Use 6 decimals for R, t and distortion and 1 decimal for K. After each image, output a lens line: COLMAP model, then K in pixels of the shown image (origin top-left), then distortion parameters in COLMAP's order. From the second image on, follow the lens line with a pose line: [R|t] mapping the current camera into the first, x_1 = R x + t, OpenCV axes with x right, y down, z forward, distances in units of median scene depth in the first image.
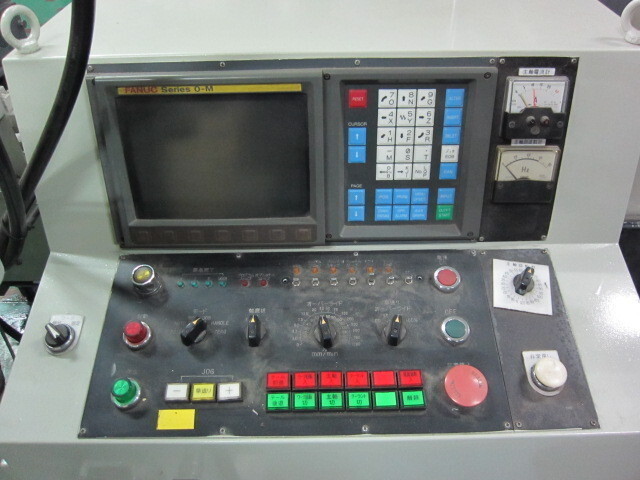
lens RADIAL K [[577.2, 0, 320.2], [0, 577.2, 239.8], [0, 0, 1]] dist [0.002630, -0.004307]
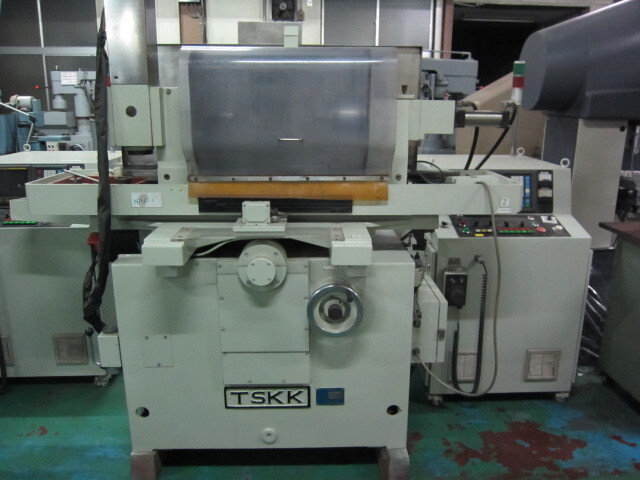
lens RADIAL K [[577.2, 0, 320.3], [0, 577.2, 239.7], [0, 0, 1]] dist [0.002630, -0.004307]
pose [[0.999713, 0.007505, 0.022744, -1.511650], [0.003214, 0.899014, -0.437909, 2.194387], [-0.023734, 0.437856, 0.898732, -2.867076]]
